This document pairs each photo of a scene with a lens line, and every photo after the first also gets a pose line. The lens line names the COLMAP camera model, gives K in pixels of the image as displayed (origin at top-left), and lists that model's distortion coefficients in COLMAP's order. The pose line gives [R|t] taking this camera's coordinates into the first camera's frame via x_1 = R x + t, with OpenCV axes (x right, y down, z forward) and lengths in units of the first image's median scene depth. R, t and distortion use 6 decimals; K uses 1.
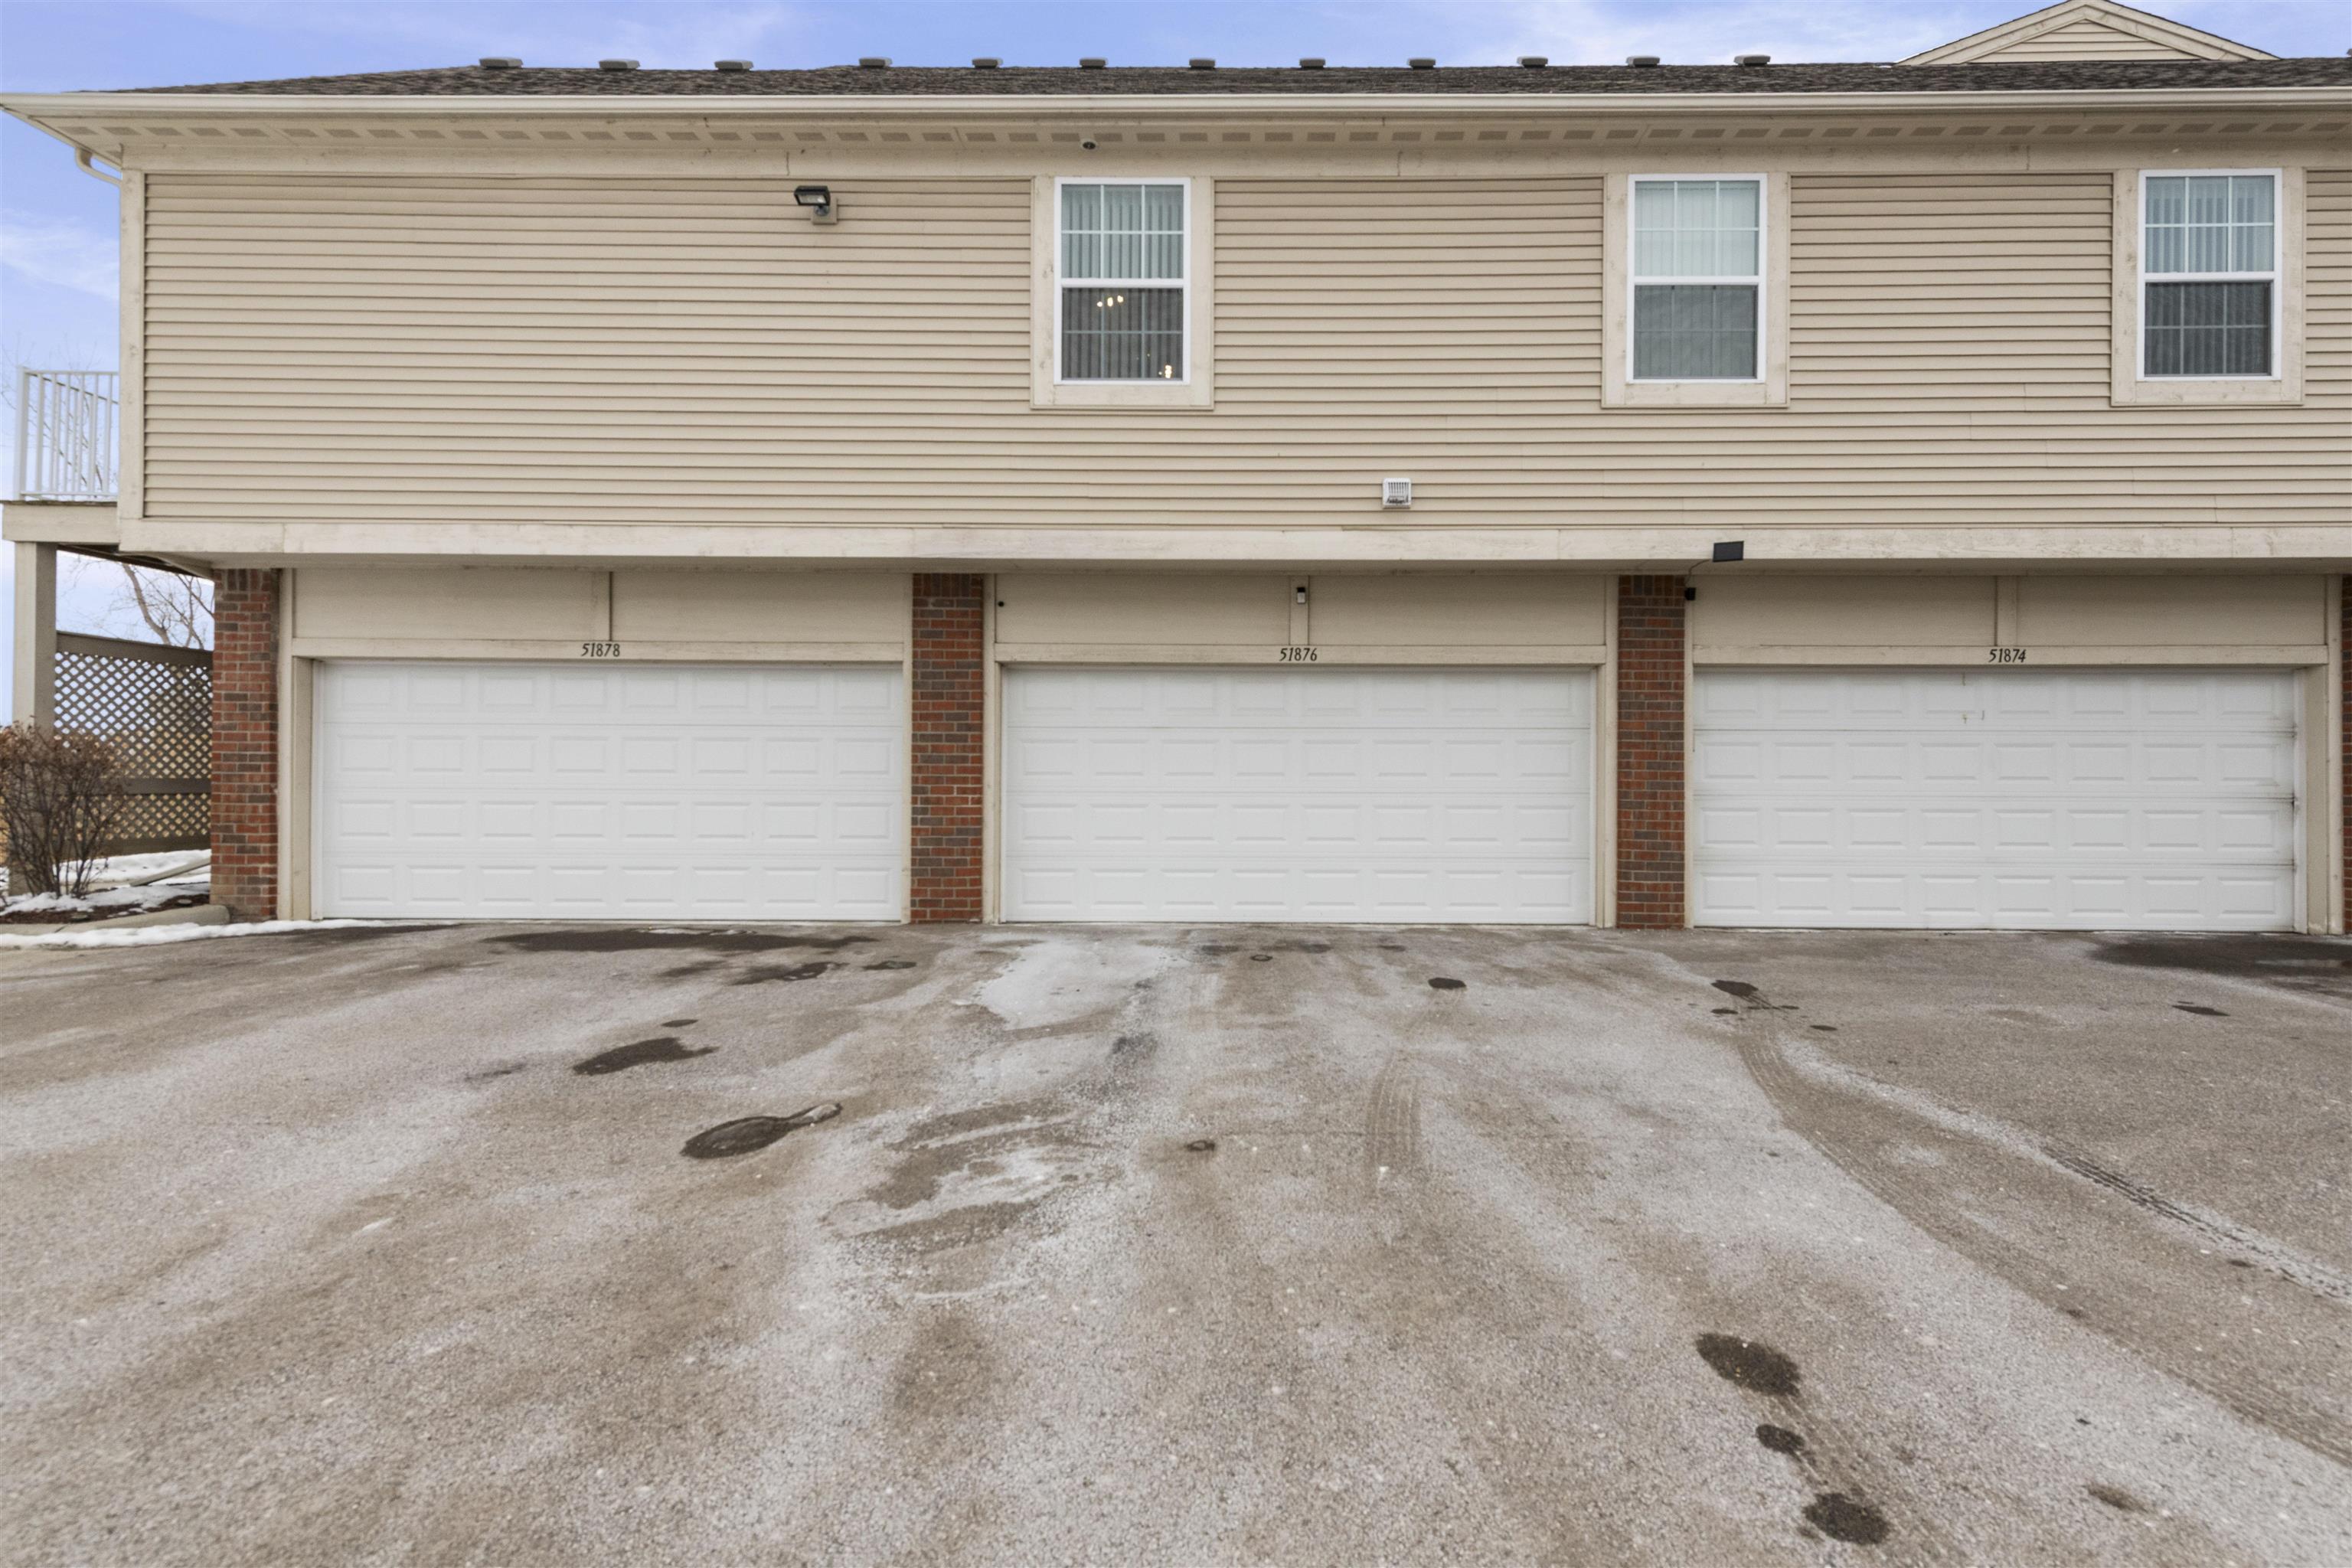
lens RADIAL K [[1012.5, 0, 1261.0], [0, 1012.5, 775.6], [0, 0, 1]] dist [0.017834, -0.004764]
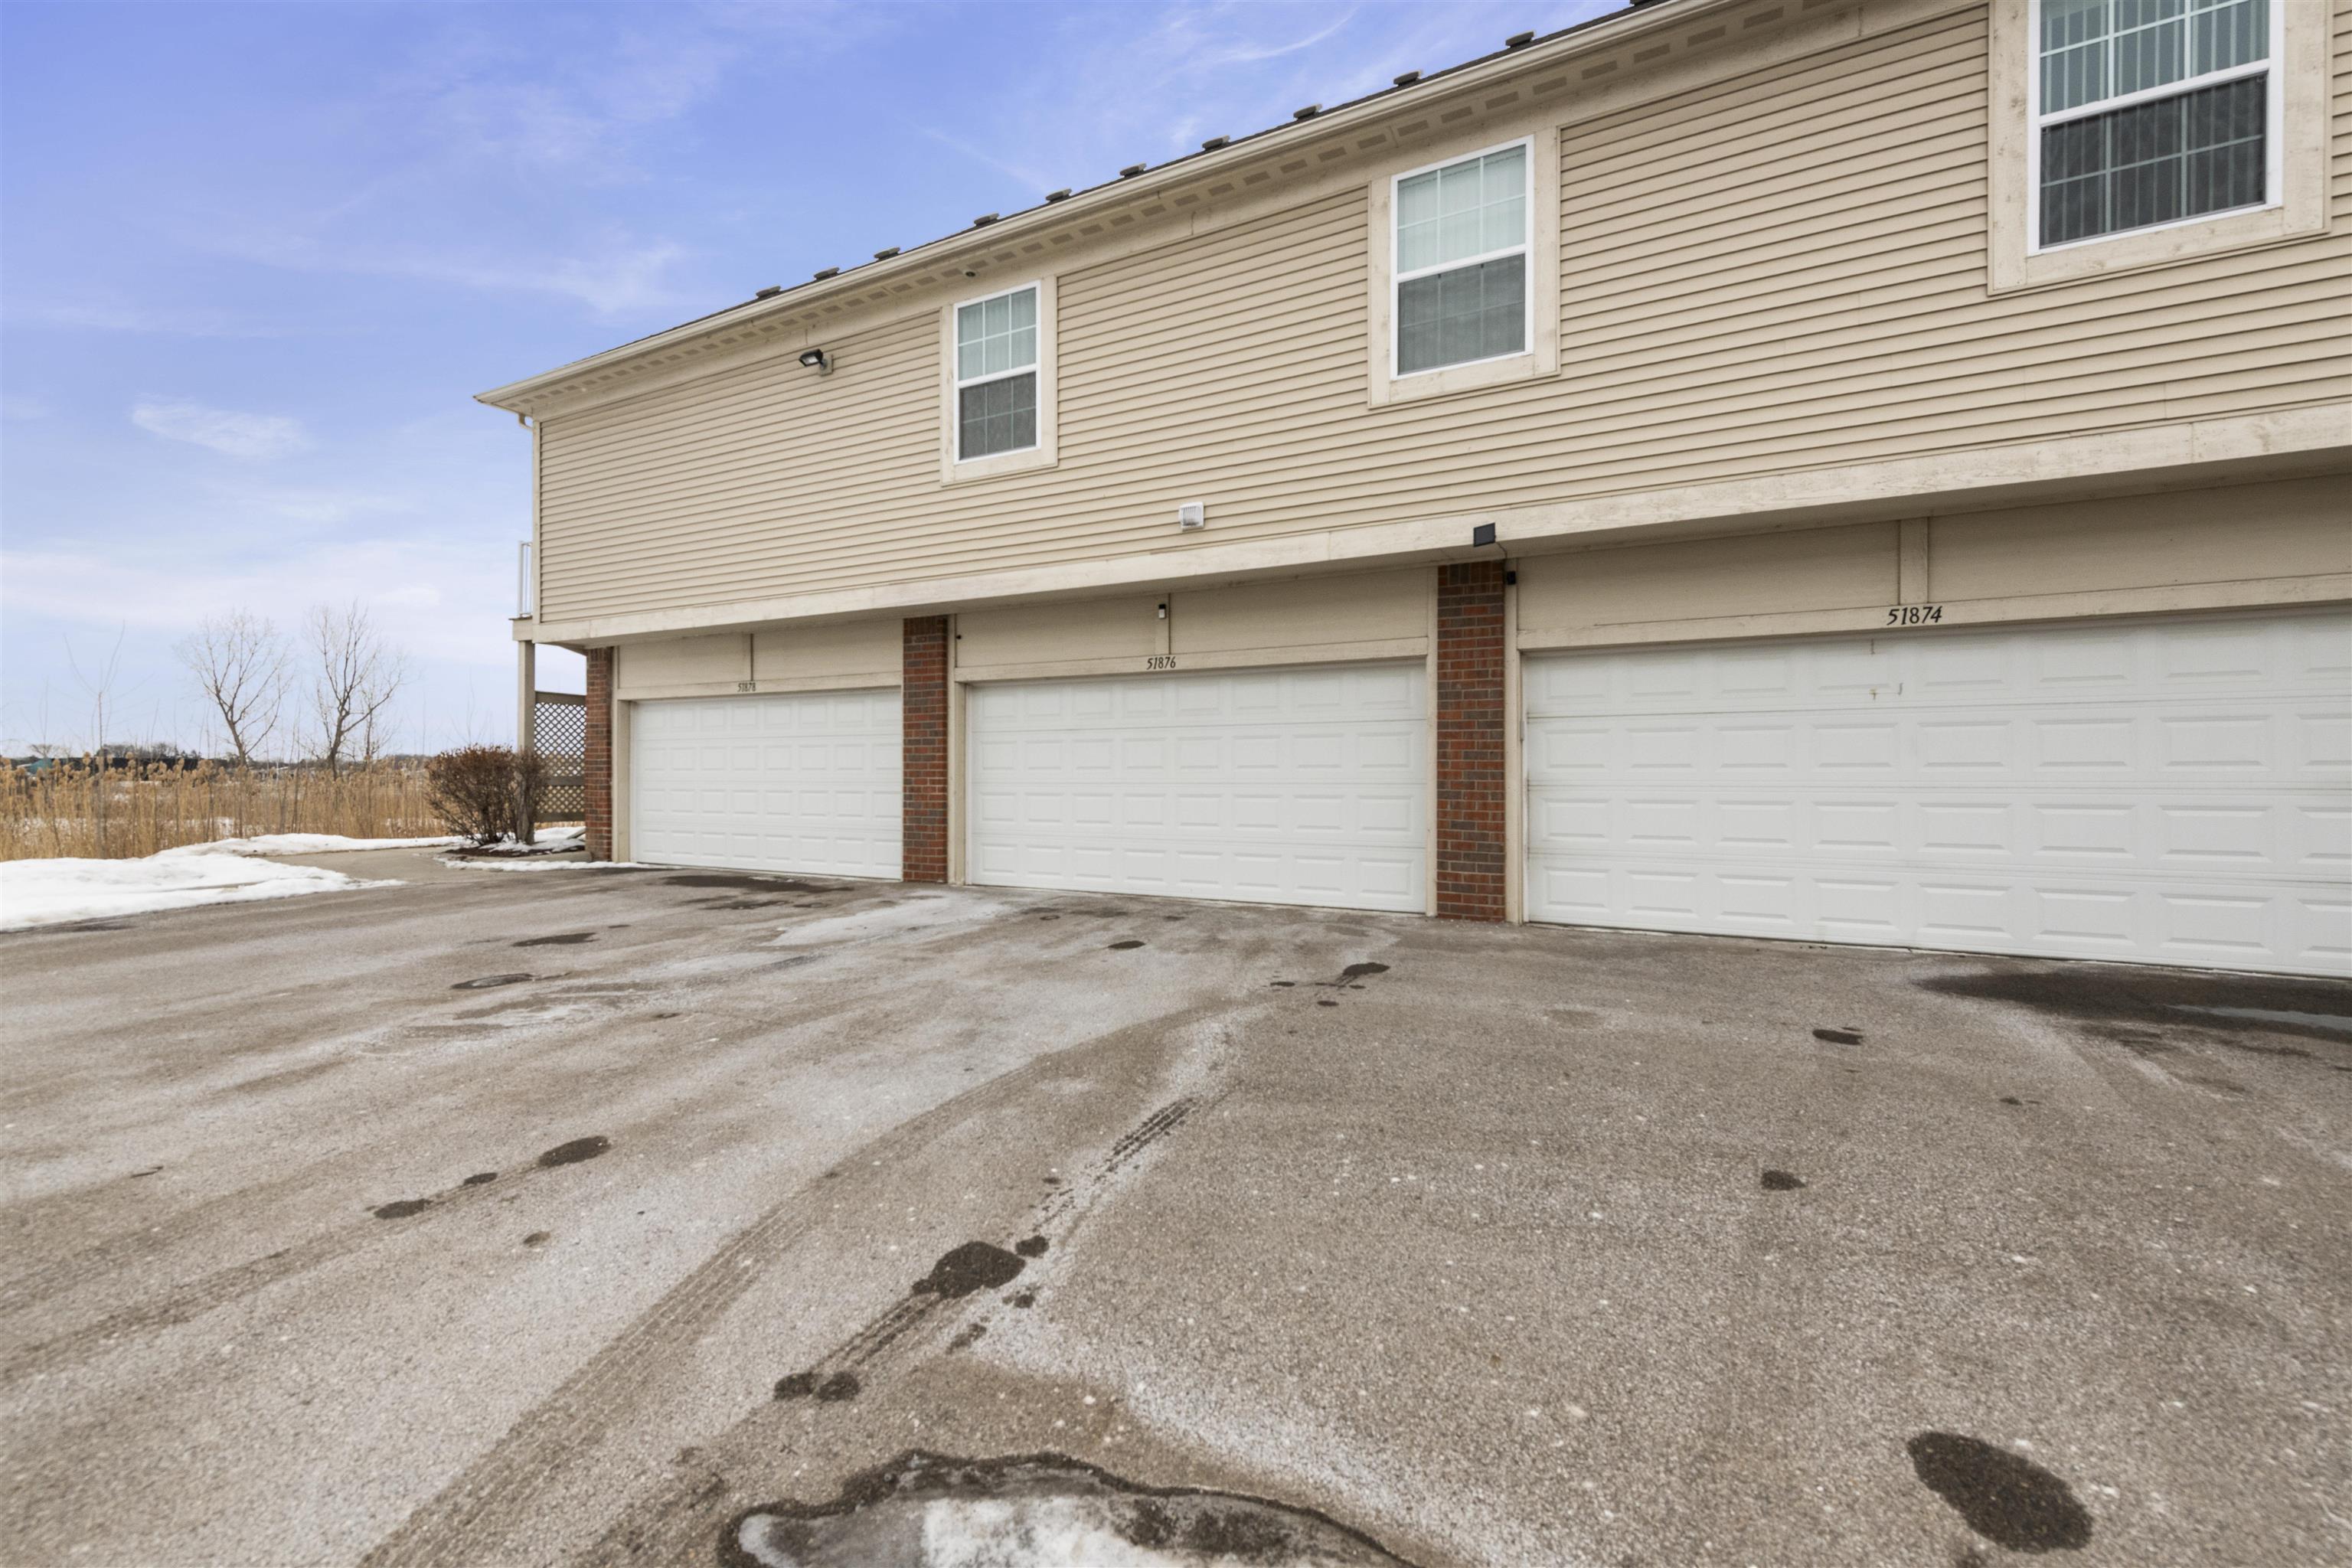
lens RADIAL K [[959.4, 0, 1209.7], [0, 959.4, 781.4], [0, 0, 1]] dist [0.011201, -0.000770]
pose [[0.895396, -0.002244, -0.445266, 0.622876], [0.003376, 0.999993, 0.001749, 0.014199], [0.445259, -0.003069, 0.895397, 0.052867]]
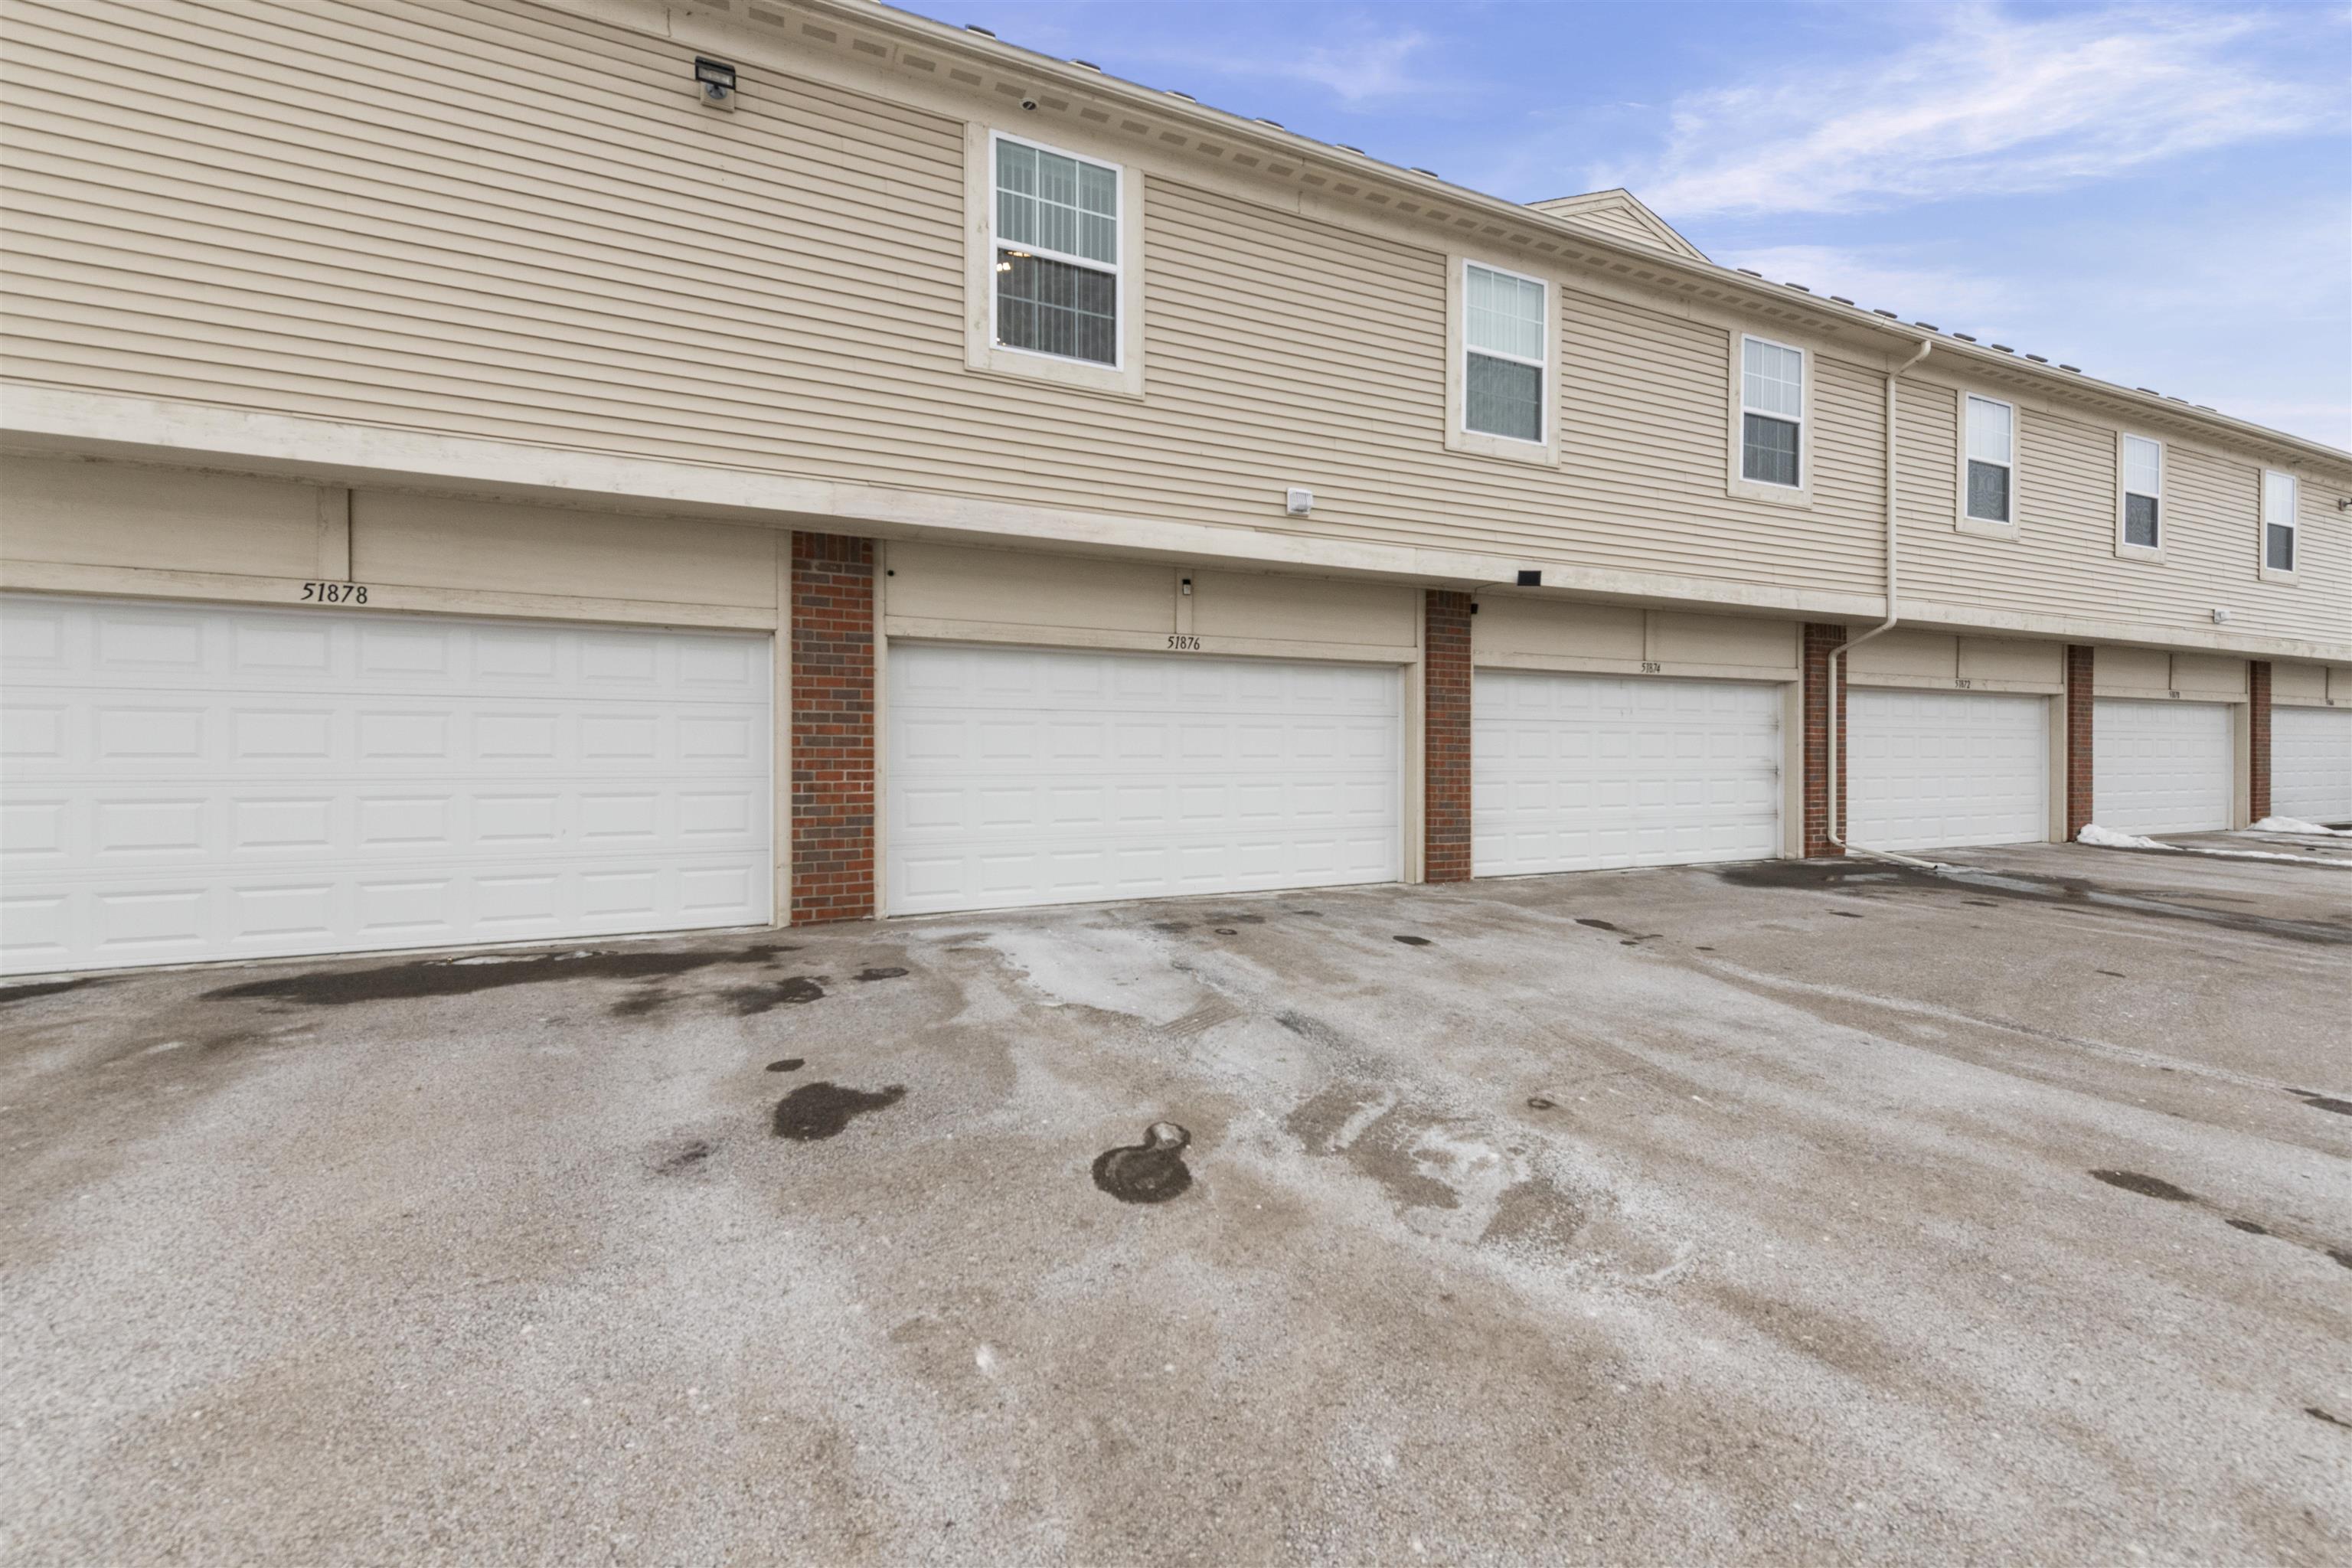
lens RADIAL K [[943.4, 0, 1185.8], [0, 943.4, 760.2], [0, 0, 1]] dist [0.018576, -0.004850]
pose [[0.907754, -0.005727, 0.419464, -0.408550], [0.000934, 0.999932, 0.011631, -0.009528], [-0.419502, -0.010166, 0.907697, 0.113762]]
